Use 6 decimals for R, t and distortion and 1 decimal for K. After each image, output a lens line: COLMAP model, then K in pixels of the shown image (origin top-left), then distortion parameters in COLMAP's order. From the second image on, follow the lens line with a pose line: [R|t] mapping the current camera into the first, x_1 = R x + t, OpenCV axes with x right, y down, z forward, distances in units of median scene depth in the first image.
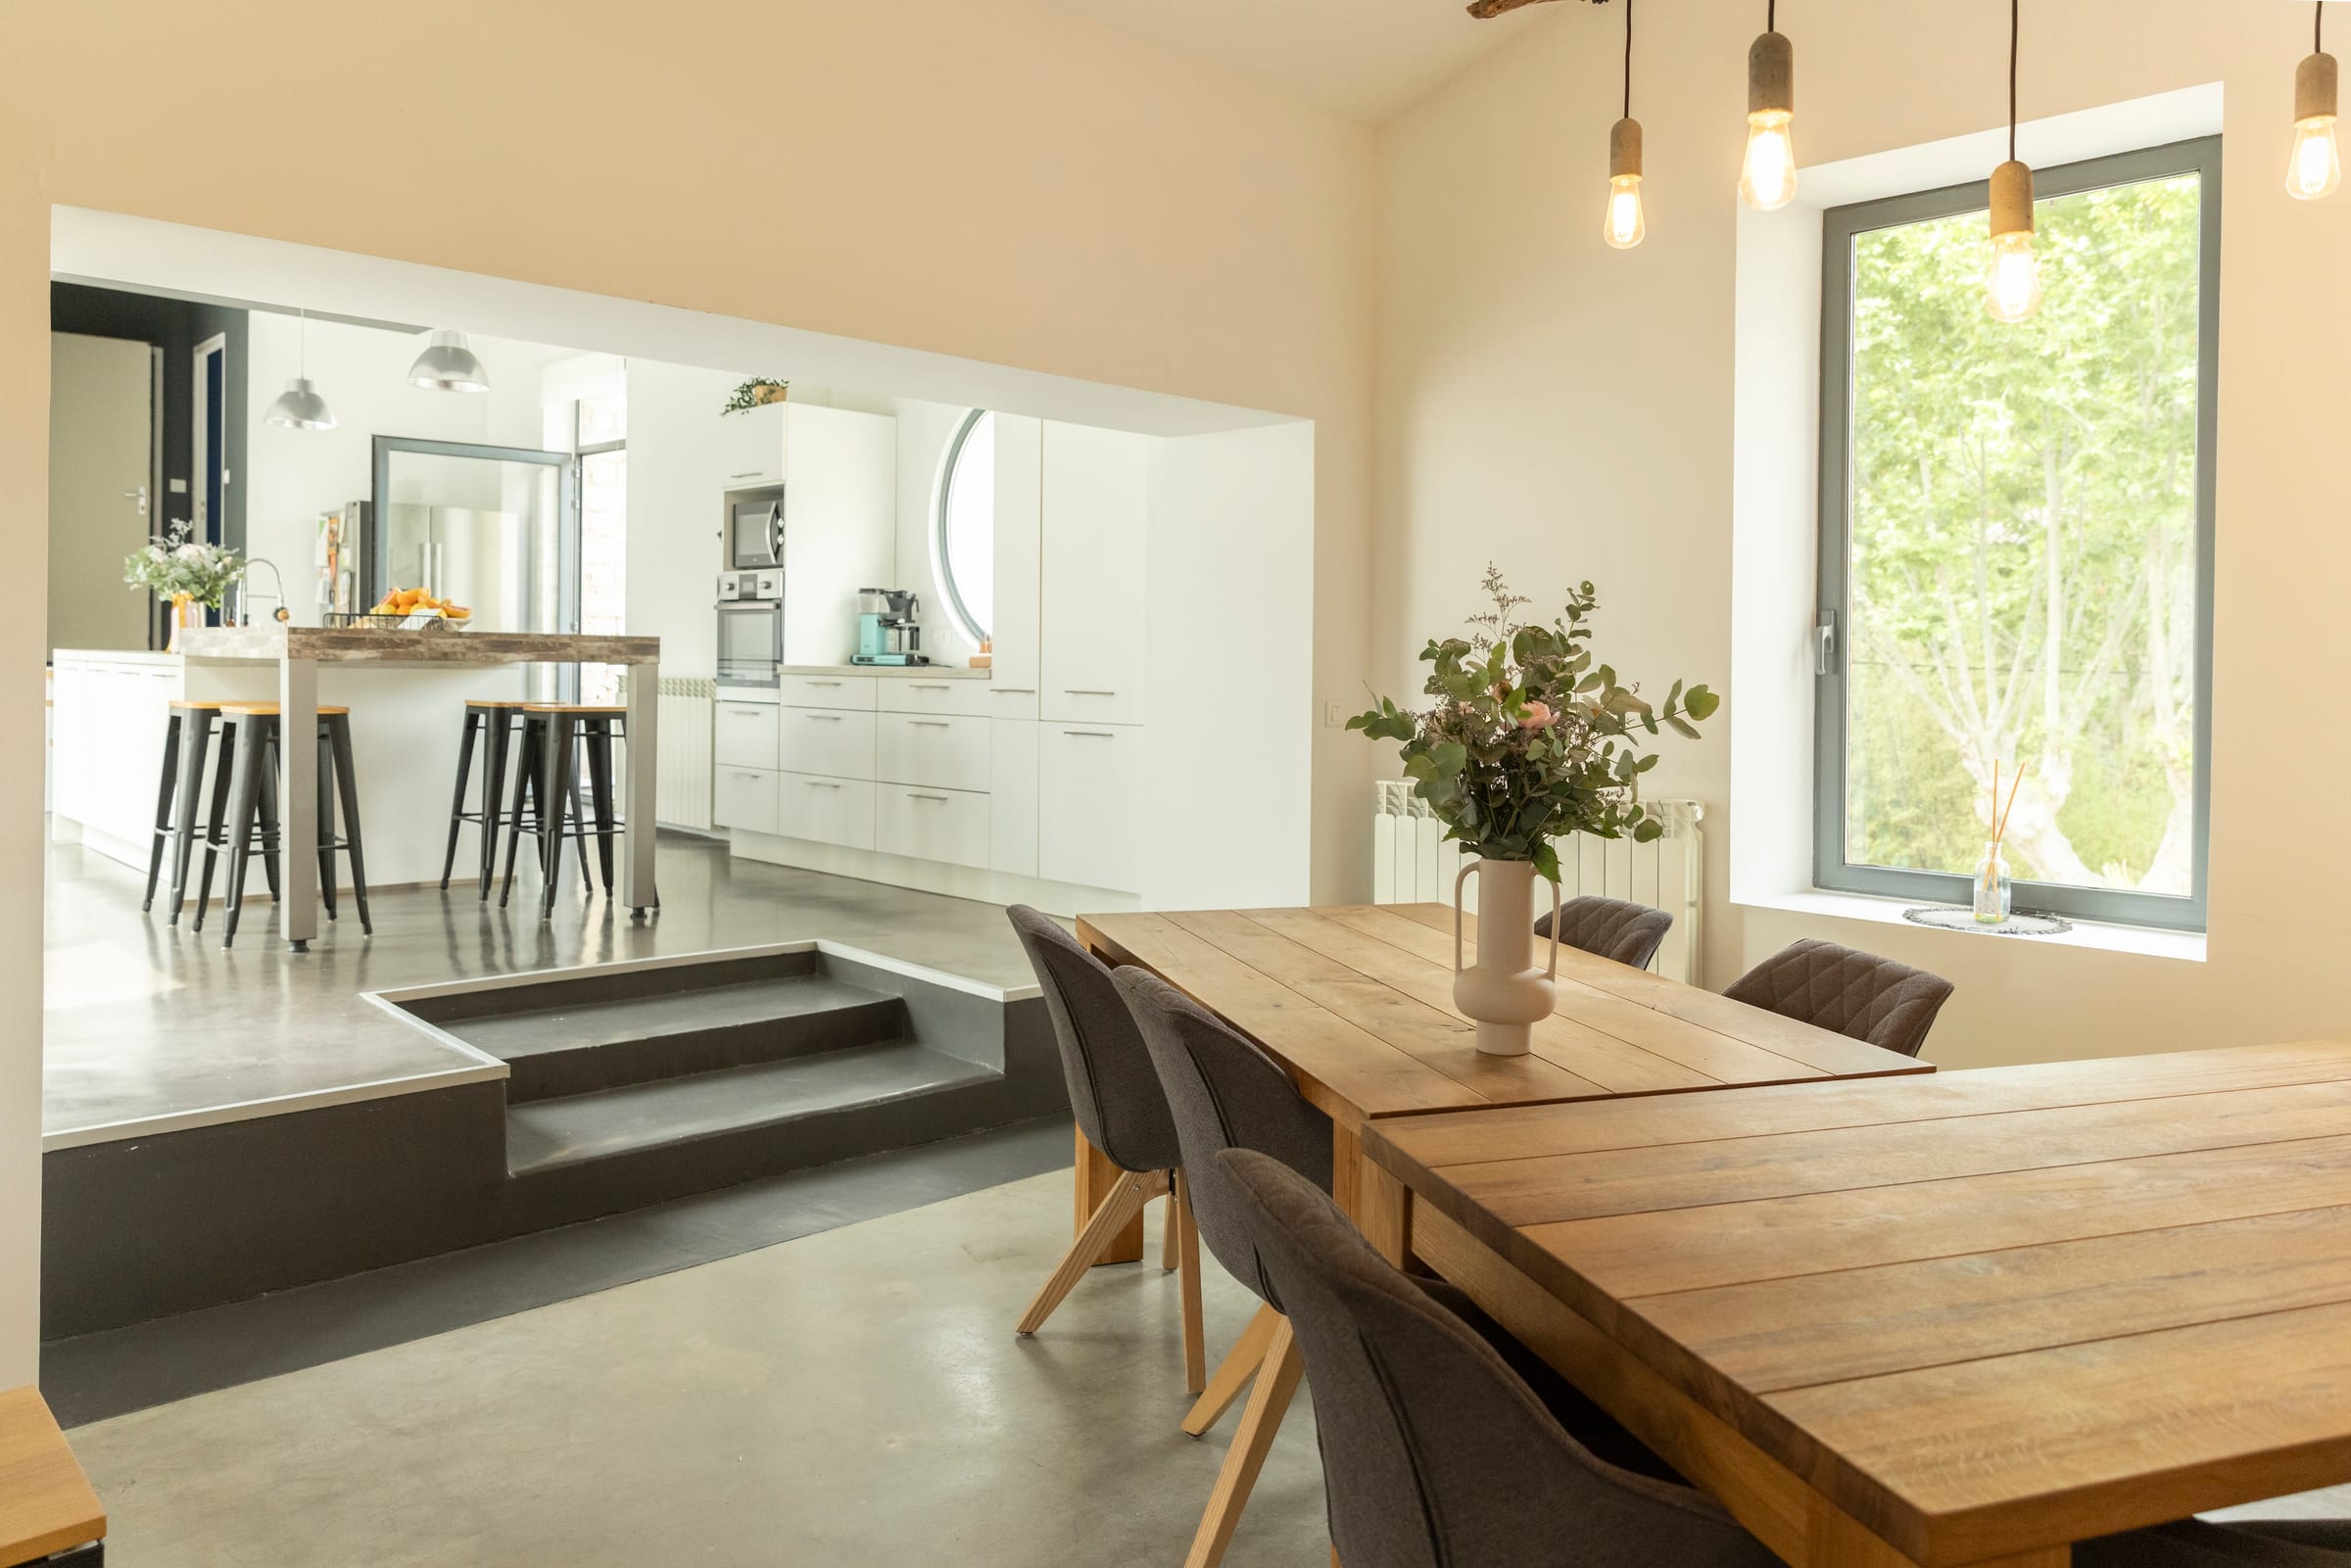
lens RADIAL K [[1668.4, 0, 1277.1], [0, 1668.4, 662.4], [0, 0, 1]] dist [0.007319, 0.001569]
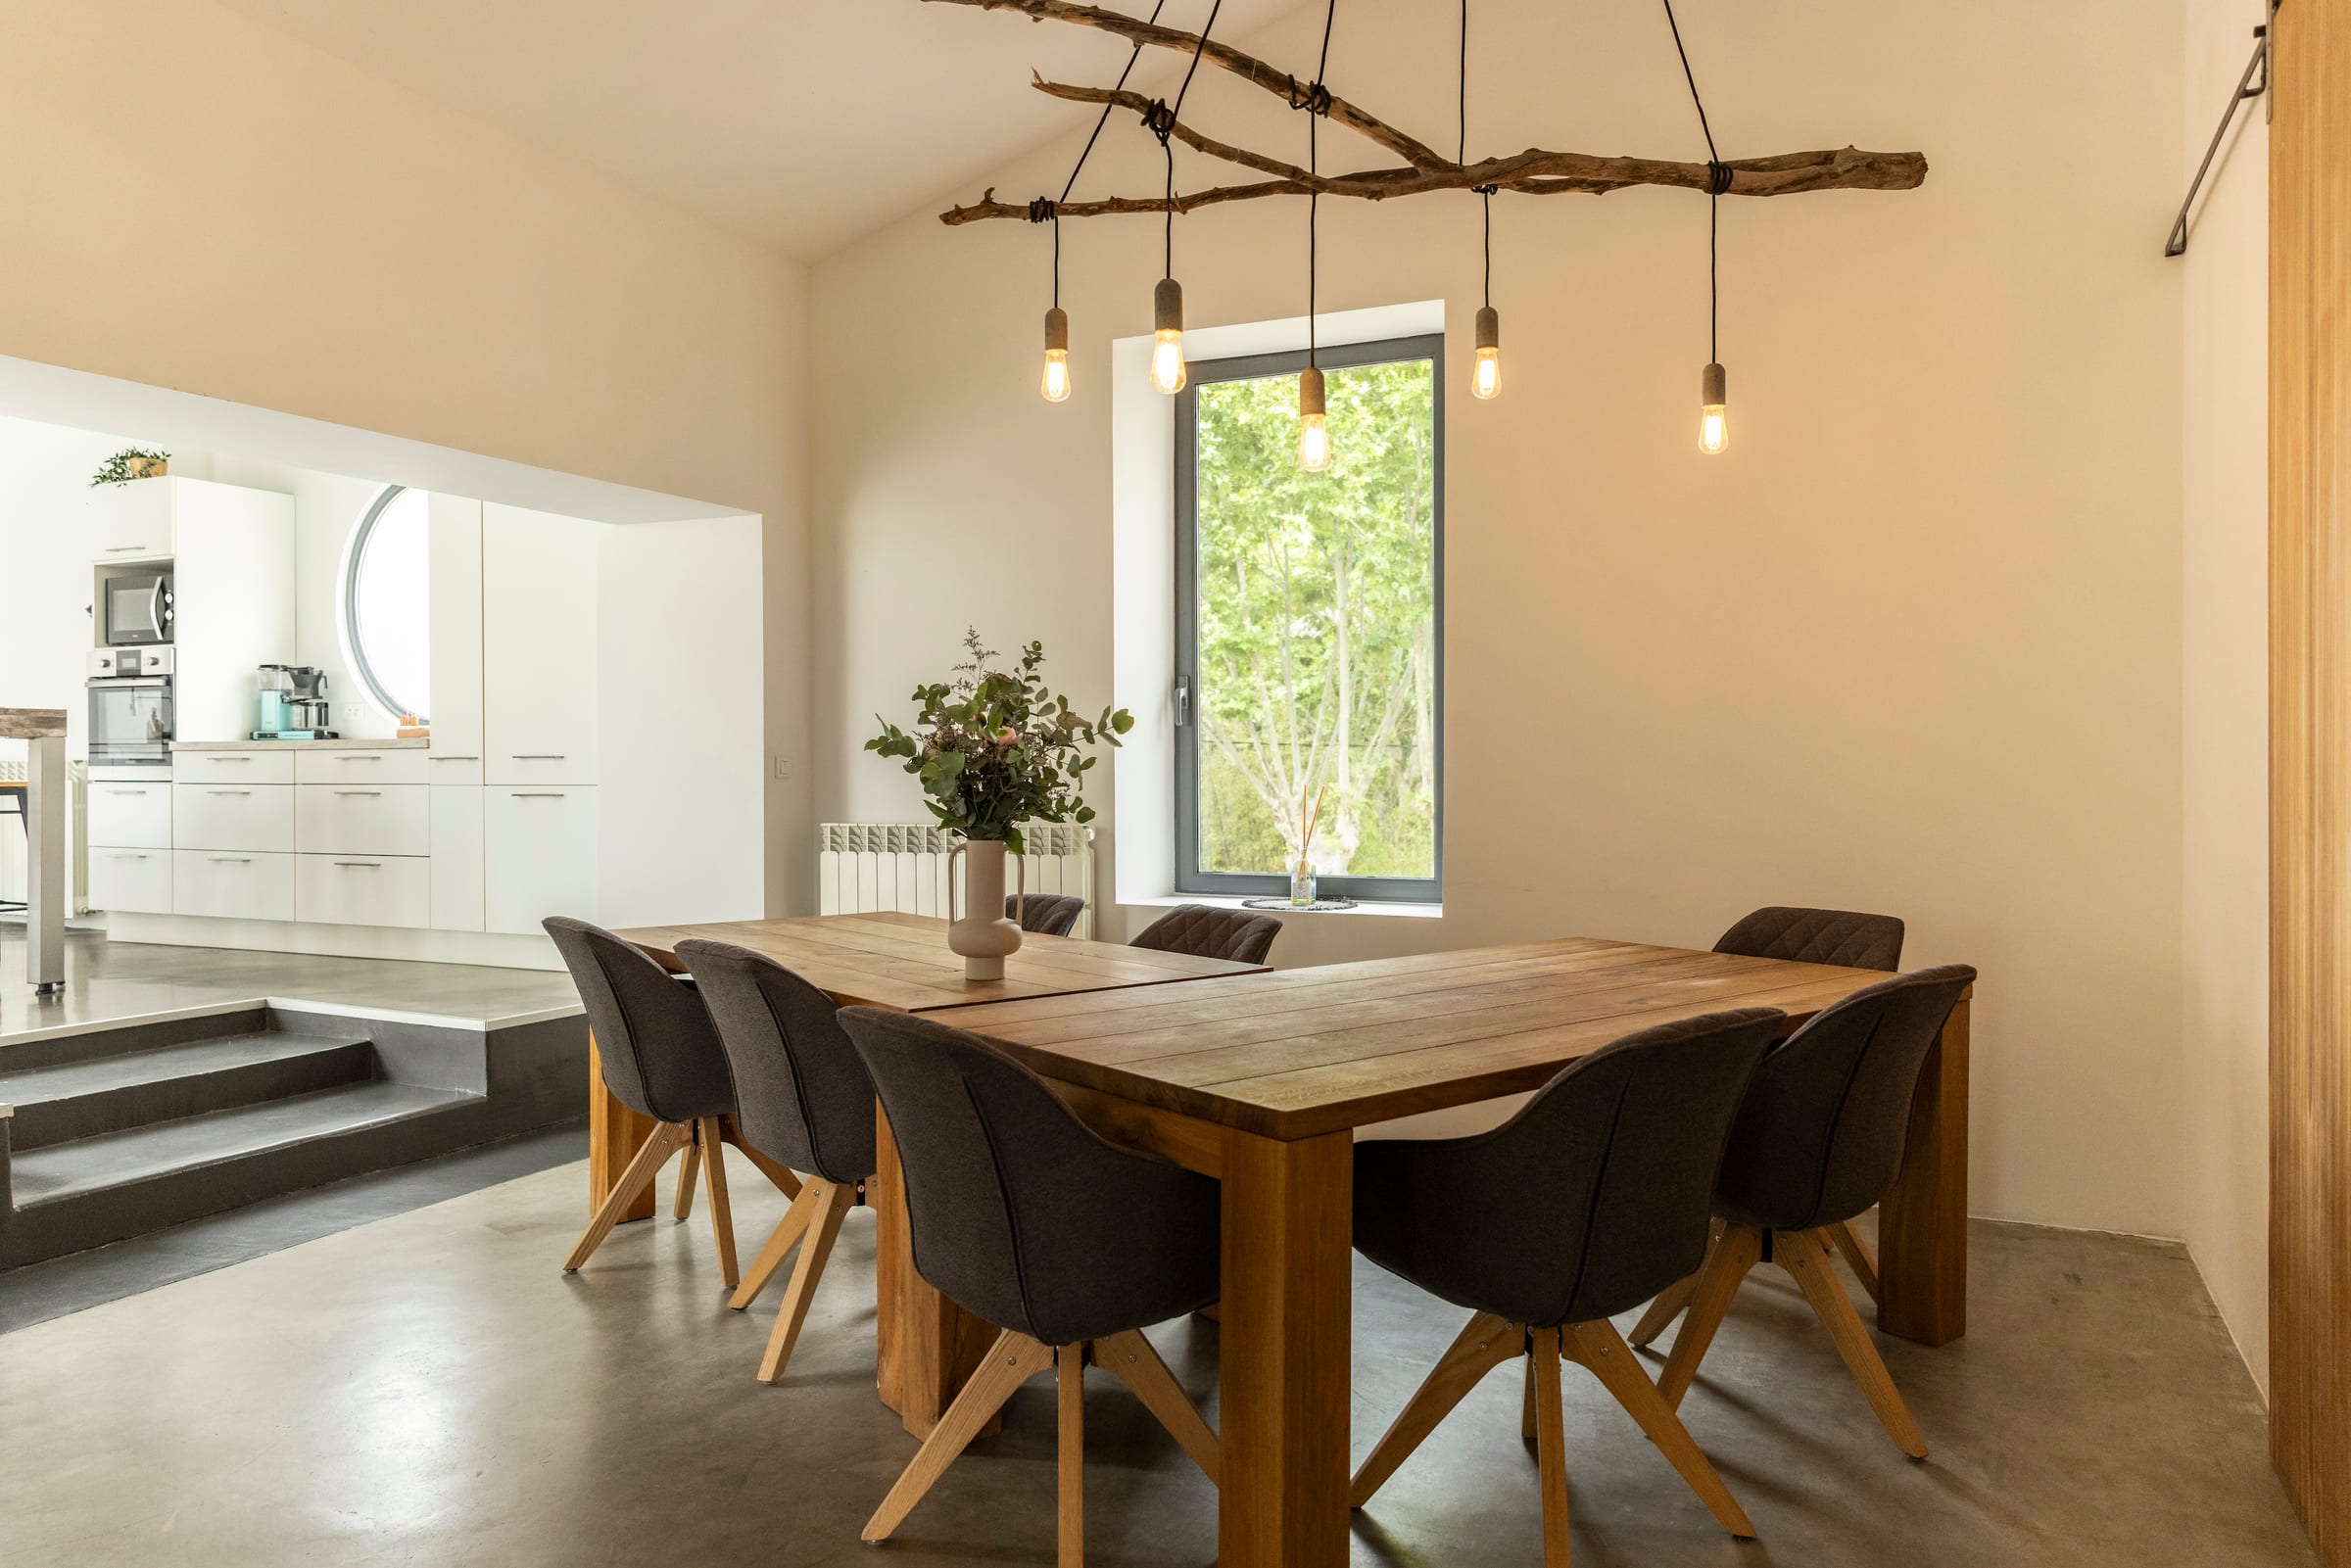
lens RADIAL K [[1619.9, 0, 1186.3], [0, 1619.9, 773.4], [0, 0, 1]] dist [0.001221, 0.003065]
pose [[0.943626, -0.019601, 0.330432, -0.066611], [0.015215, 0.999759, 0.015856, 0.019401], [-0.330663, -0.009934, 0.943697, -0.146190]]
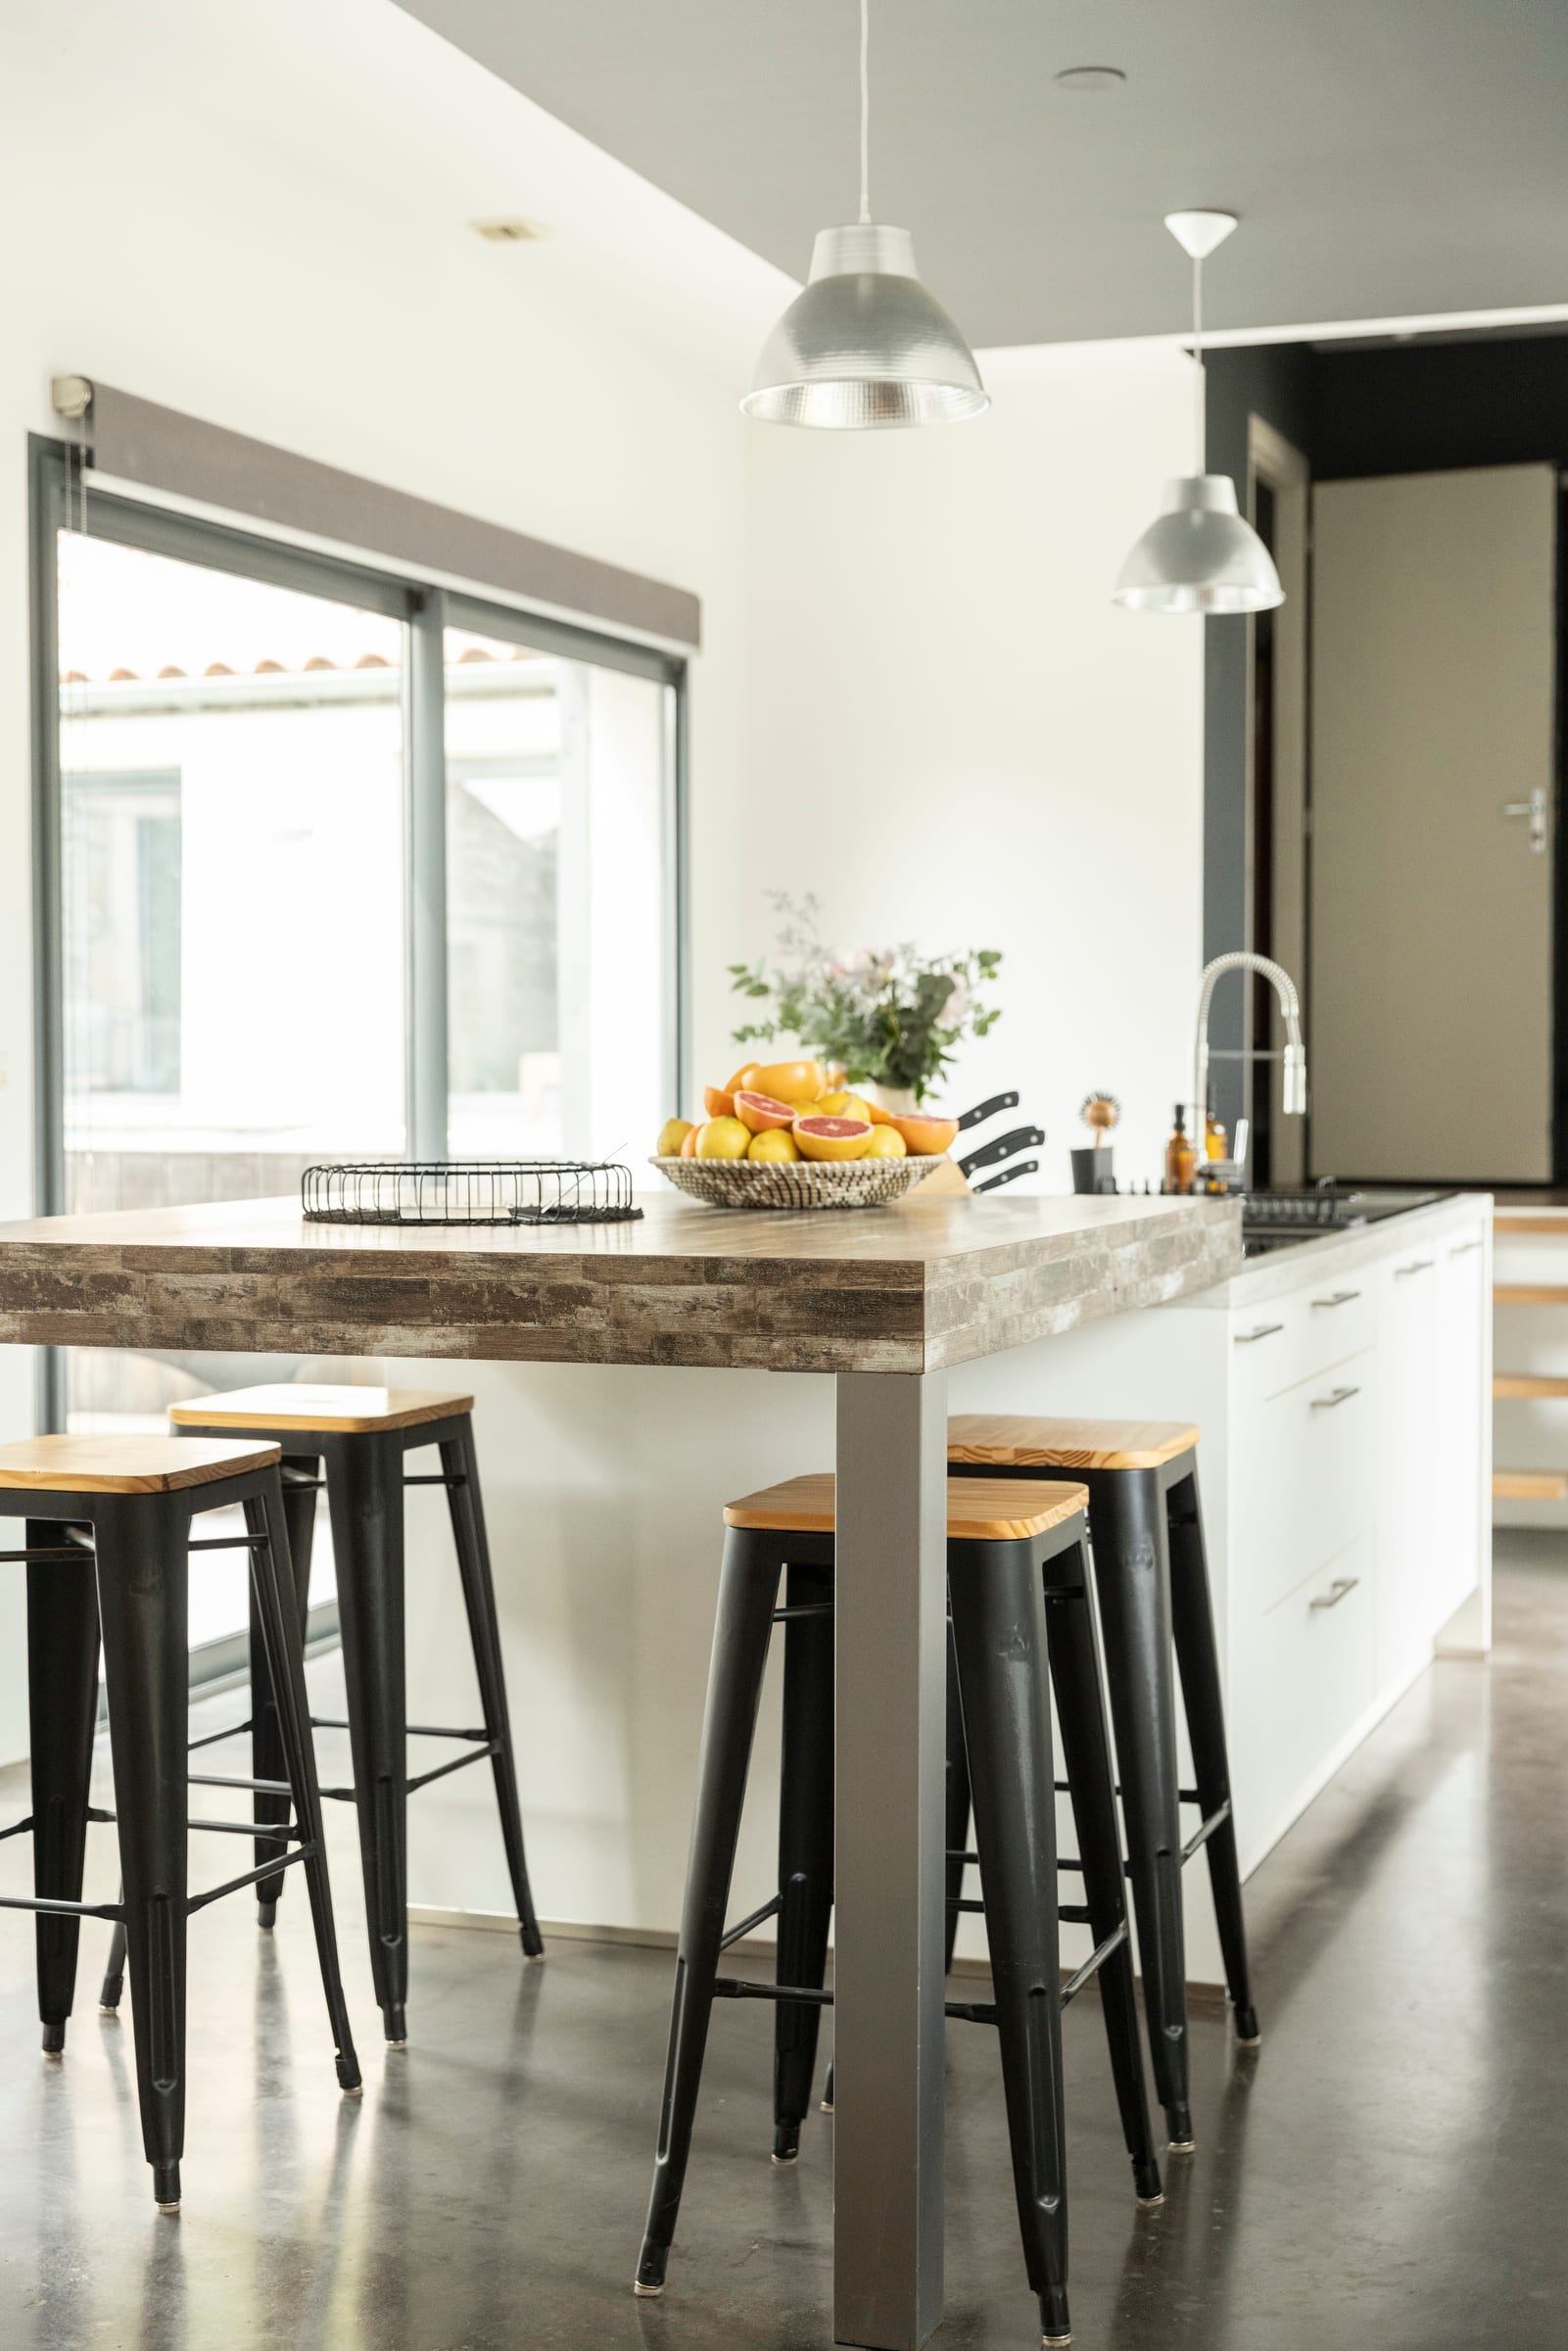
lens RADIAL K [[3258.2, 0, 844.0], [0, 3258.2, 1174.4], [0, 0, 1]] dist [0.006087, 0.008113]
pose [[0.422456, 0.012302, -0.906300, 0.065997], [0.013565, 0.999710, 0.019893, -0.041735], [0.906282, -0.020698, 0.422166, 0.871261]]
